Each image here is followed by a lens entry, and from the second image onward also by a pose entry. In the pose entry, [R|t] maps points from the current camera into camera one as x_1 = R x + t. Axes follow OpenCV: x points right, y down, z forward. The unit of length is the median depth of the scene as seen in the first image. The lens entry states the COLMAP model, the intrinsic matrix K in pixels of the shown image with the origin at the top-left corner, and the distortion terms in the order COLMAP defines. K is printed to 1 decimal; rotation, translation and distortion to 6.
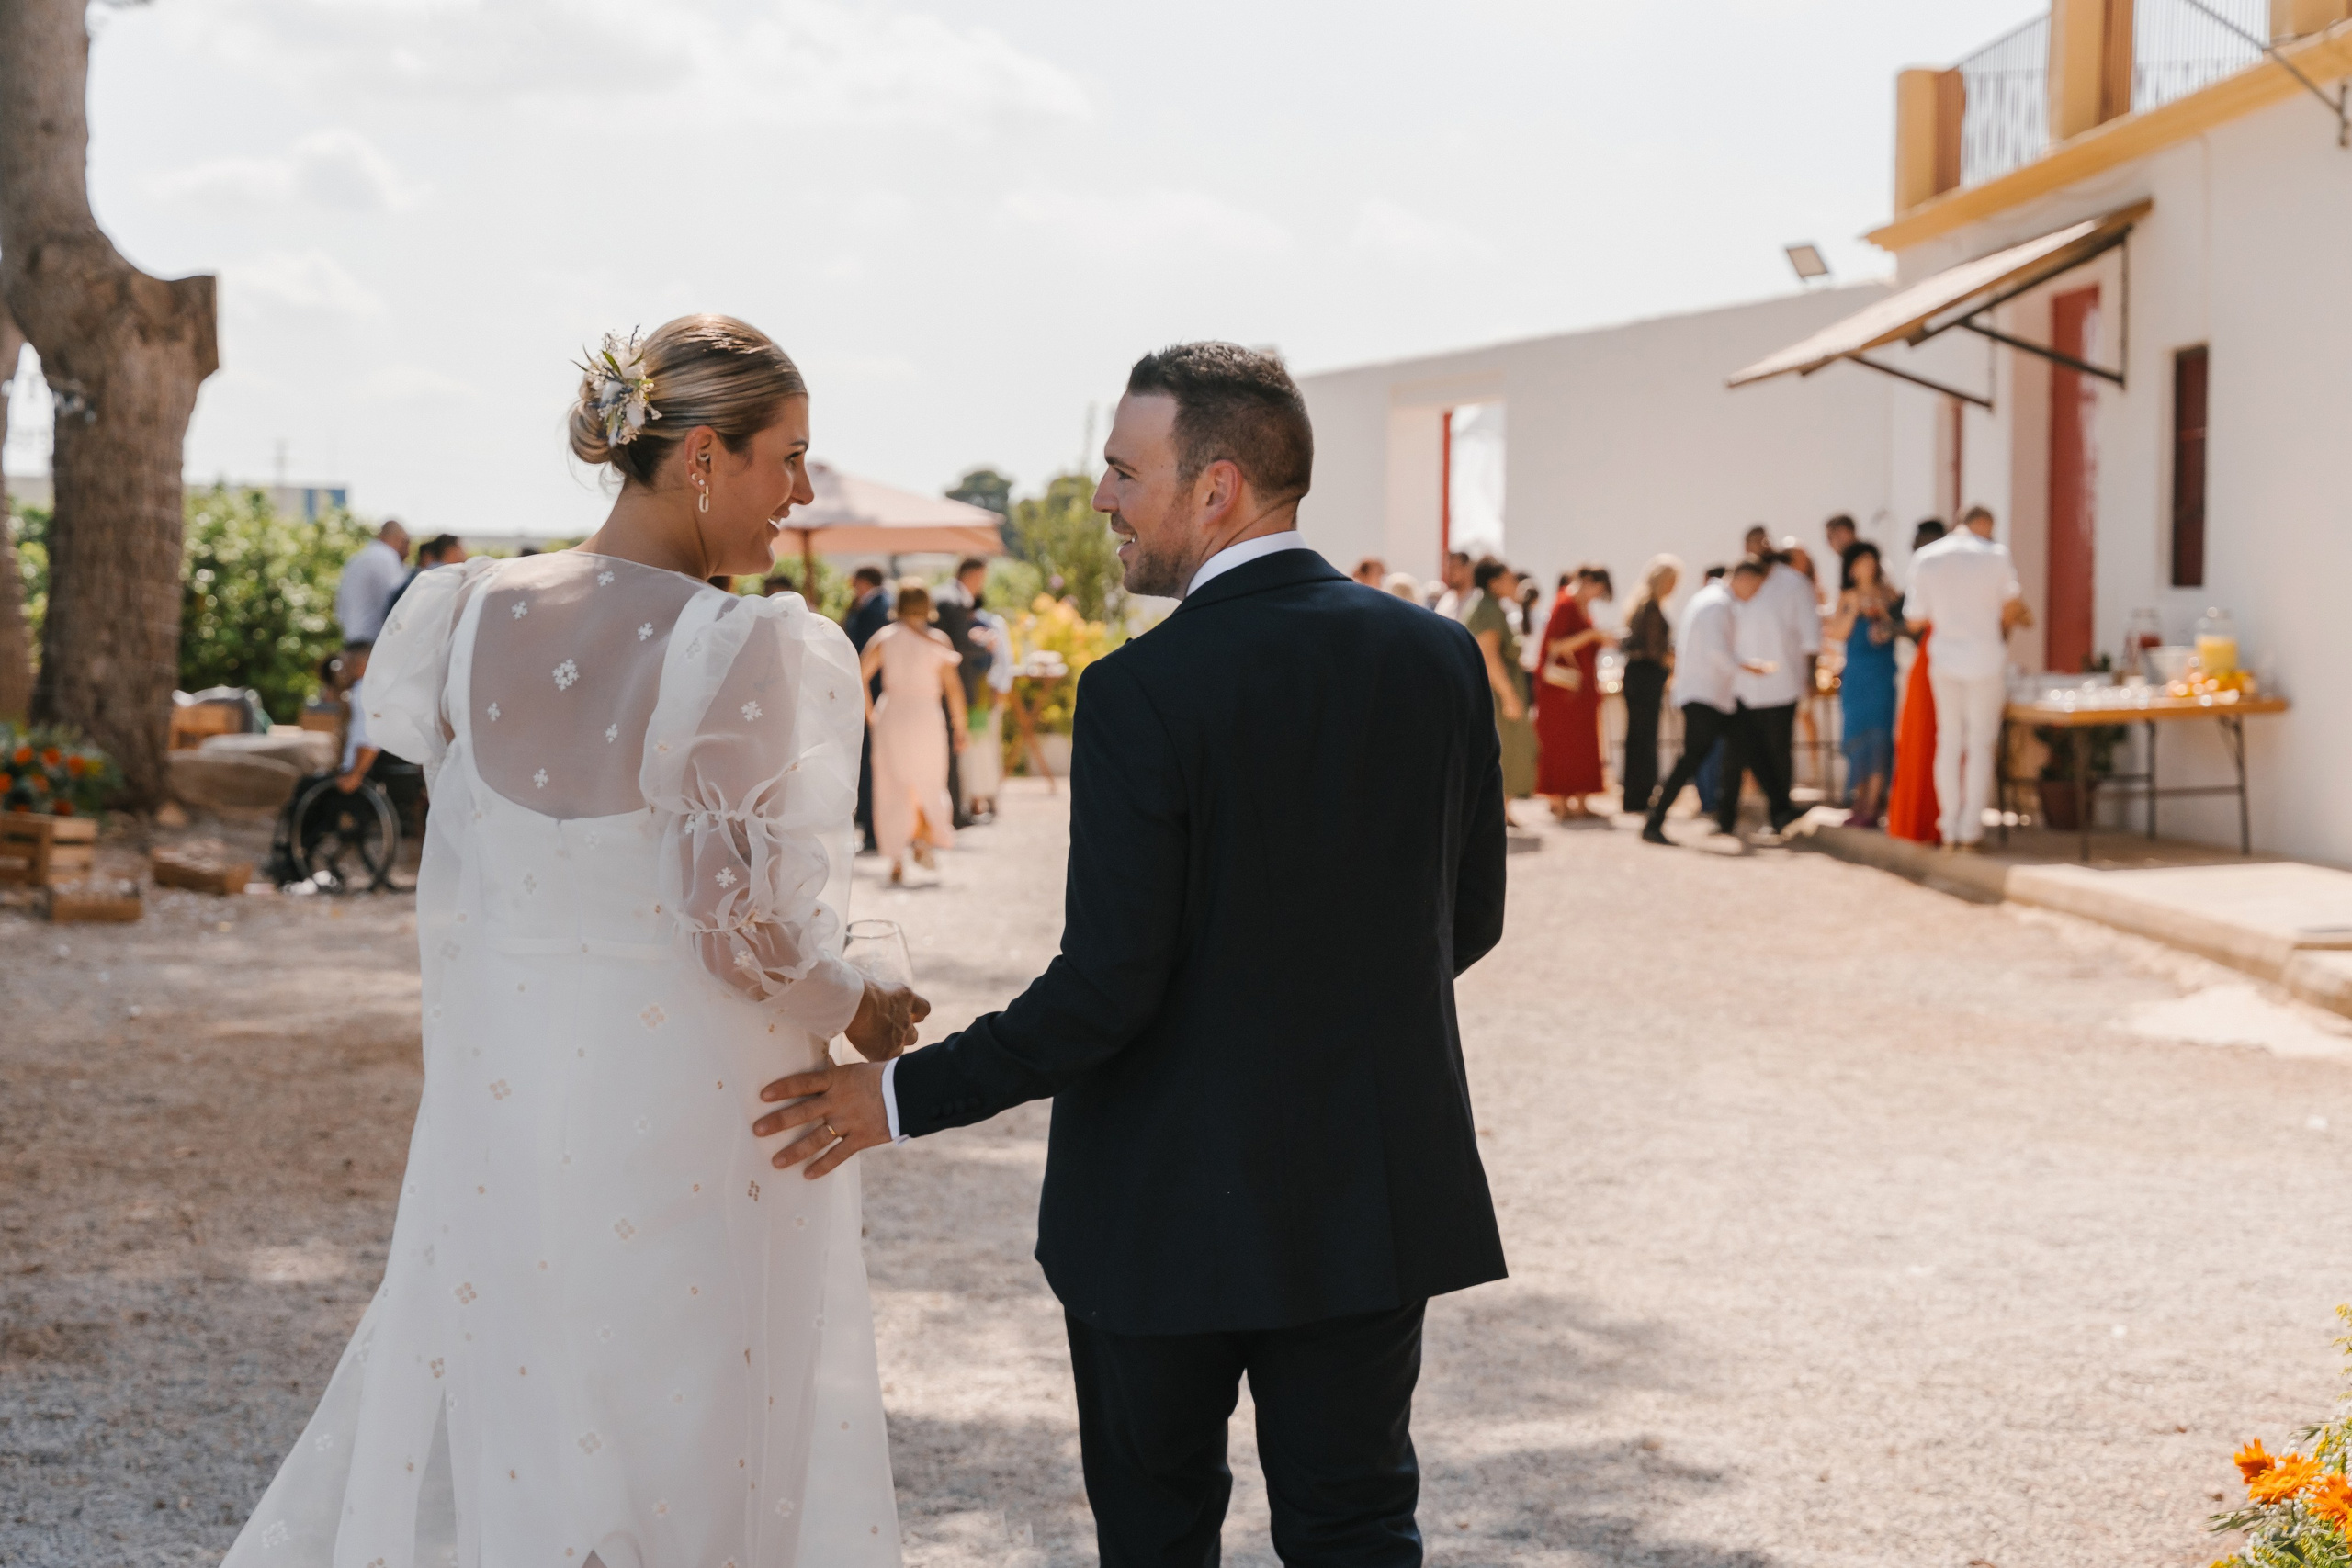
lens RADIAL K [[3996.0, 0, 1121.8], [0, 3996.0, 780.1], [0, 0, 1]] dist [0.032439, -0.012303]
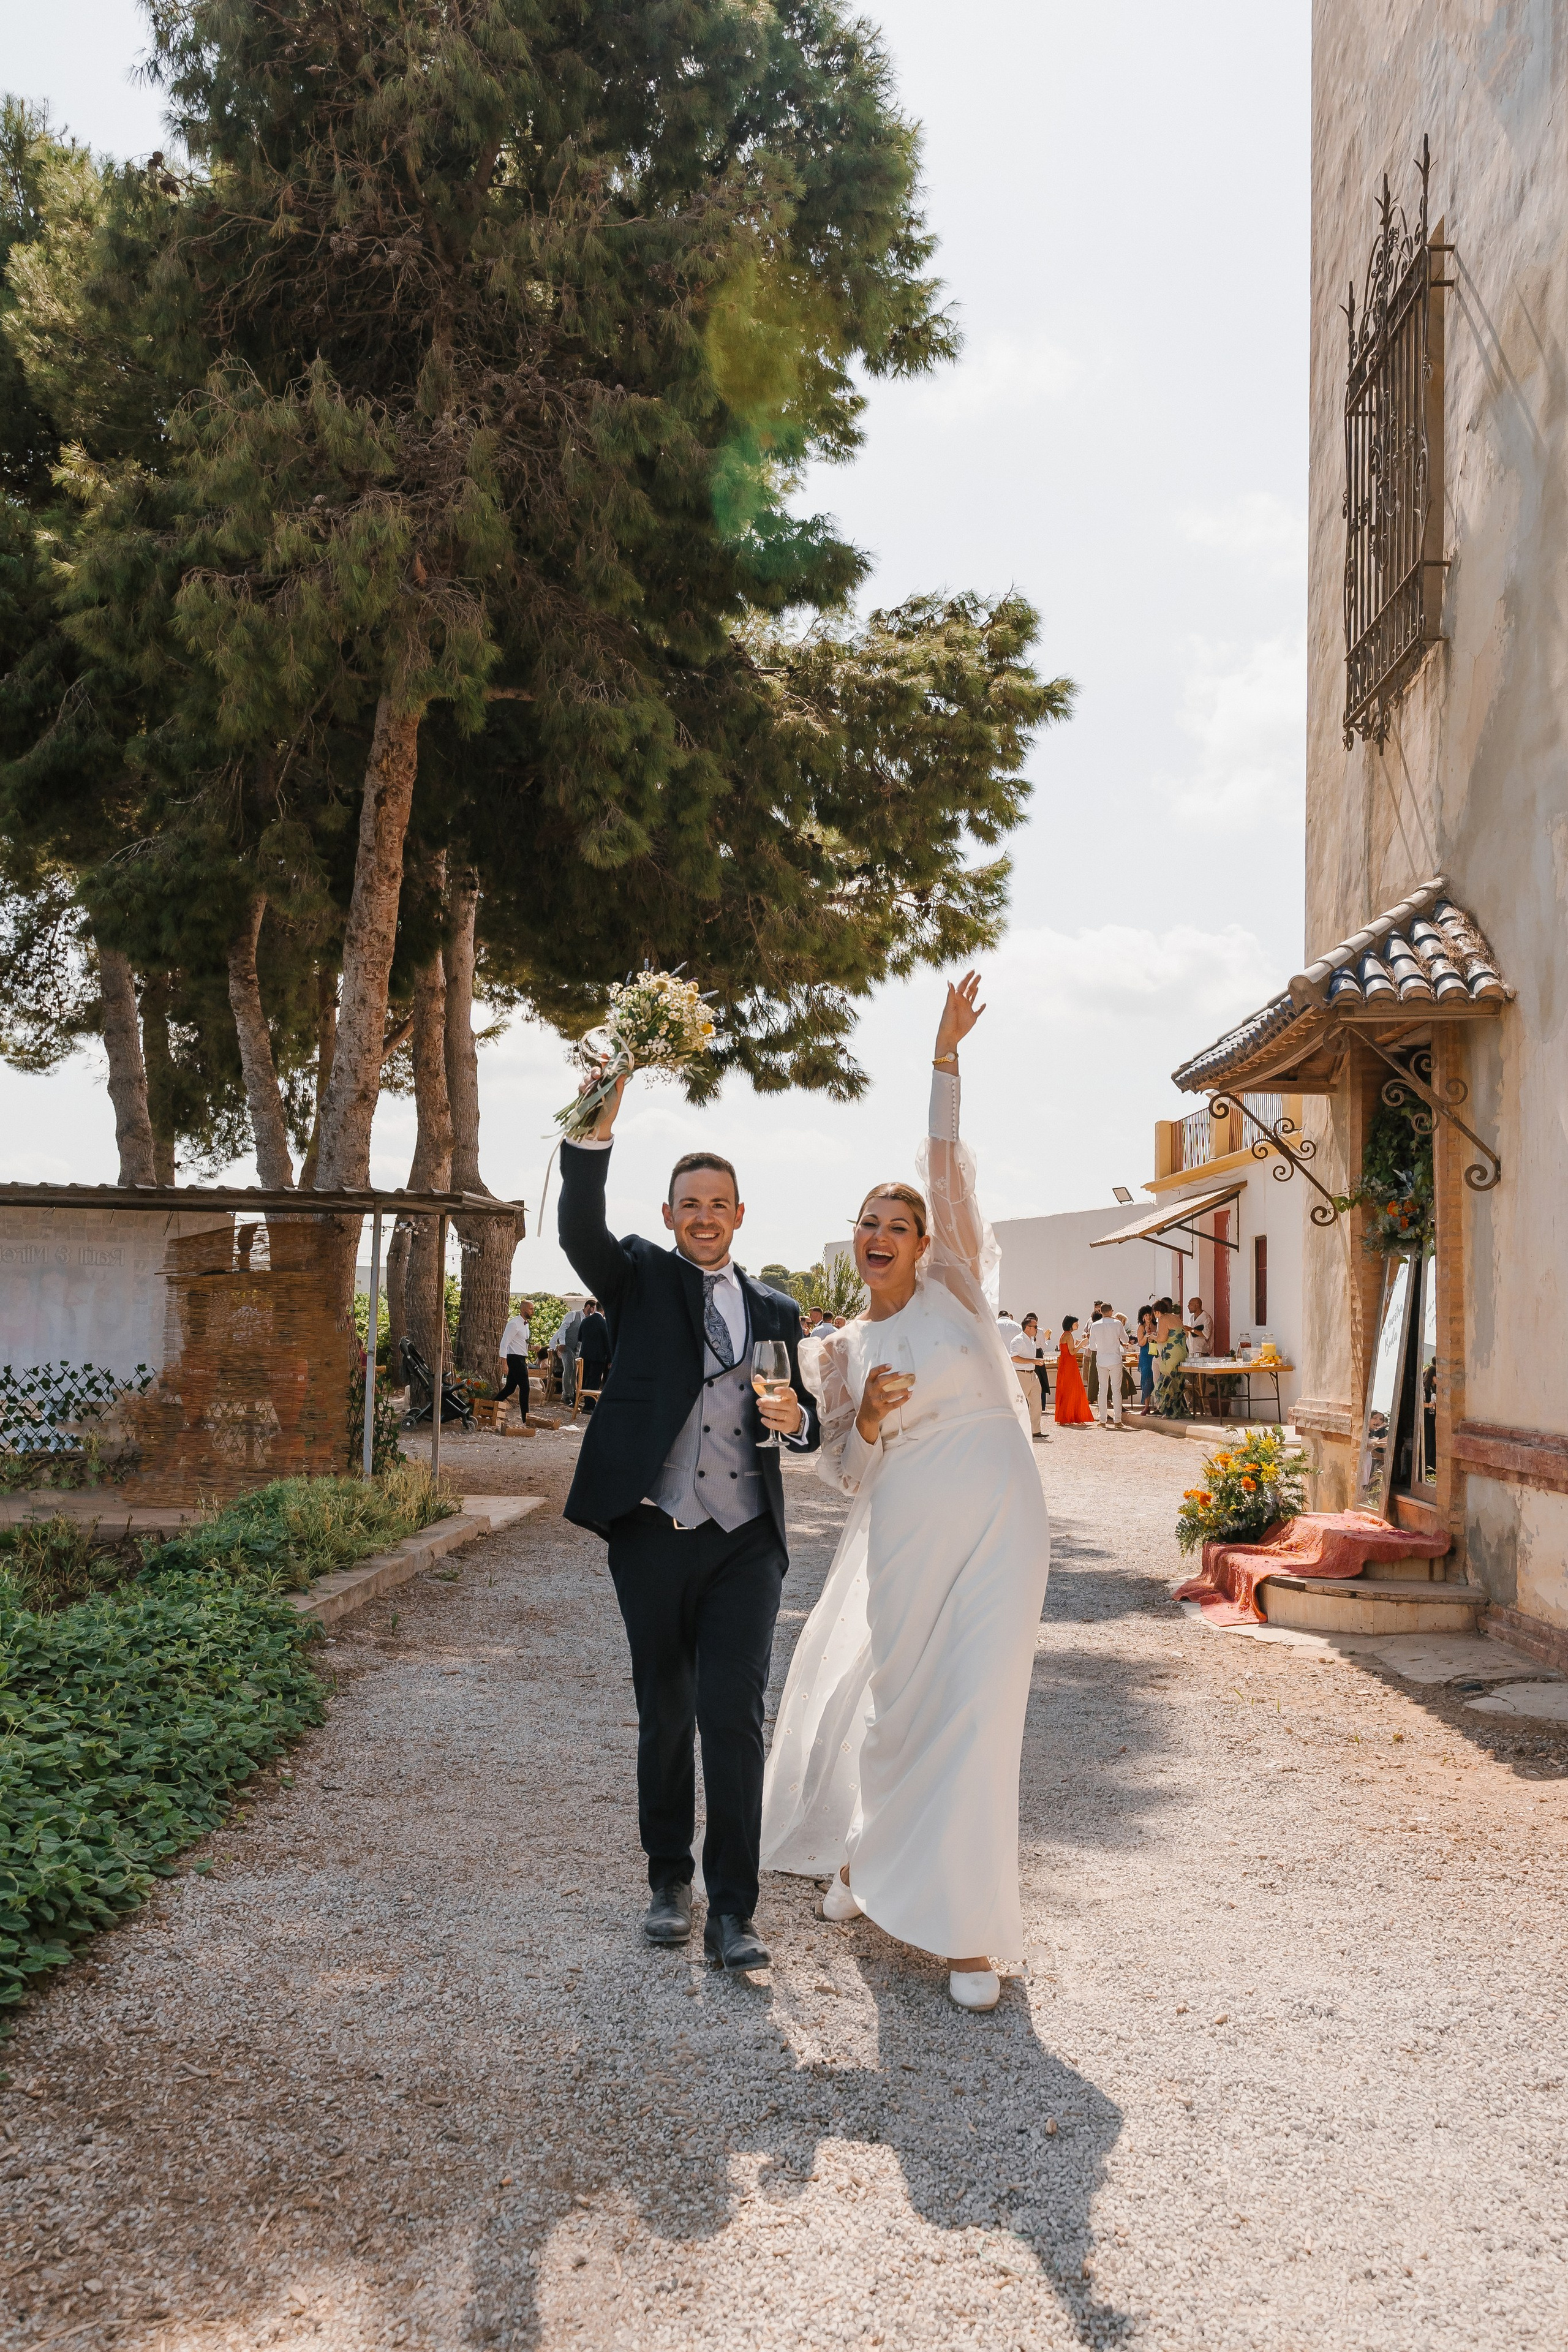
lens RADIAL K [[1975.1, 0, 784.0], [0, 1975.1, 1176.0], [0, 0, 1]] dist [-0.011800, -0.000546]
pose [[0.999926, 0.007230, -0.009802, -0.040859], [-0.008369, 0.992535, -0.121674, 0.016188], [0.008849, 0.121747, 0.992522, -0.318632]]
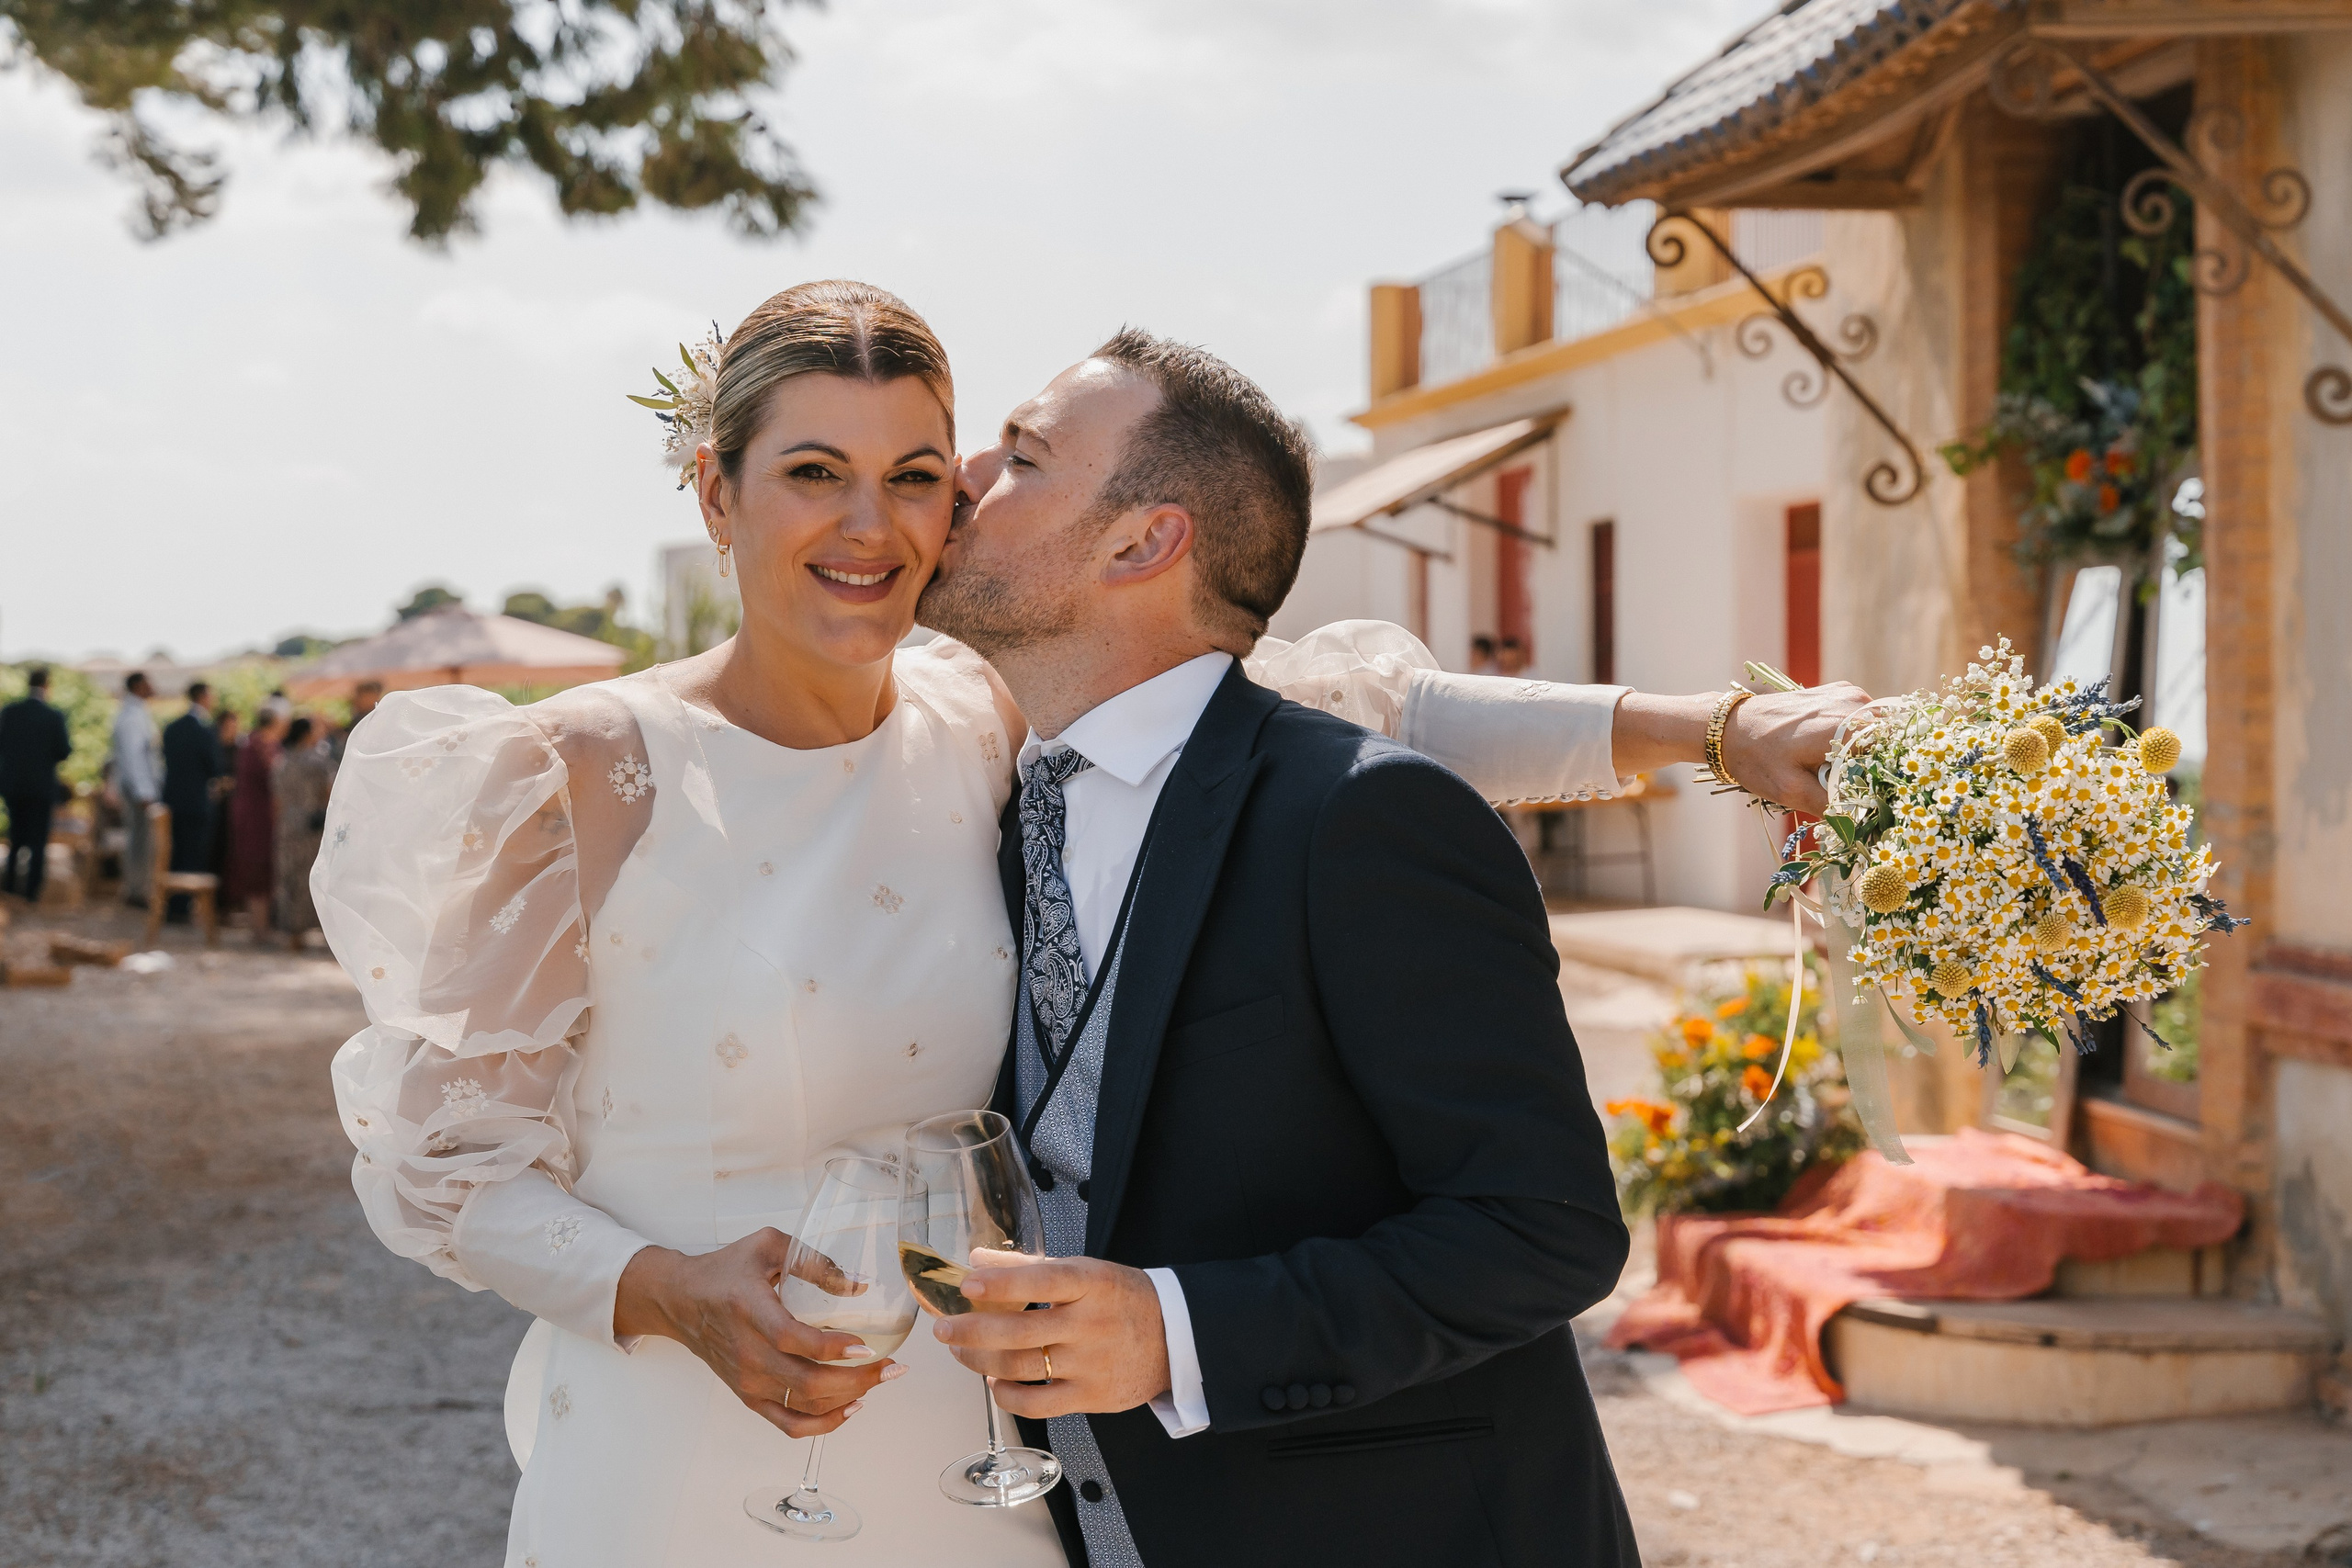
lens RADIAL K [[3996.0, 0, 1121.8], [0, 3996.0, 780.1], [0, 0, 1]] dist [0.032439, -0.012303]
pose [[0.990853, -0.017864, 0.133760, -0.060749], [0.021584, 0.999418, -0.026414, 0.007283], [-0.133210, 0.029059, 0.990662, -0.253508]]
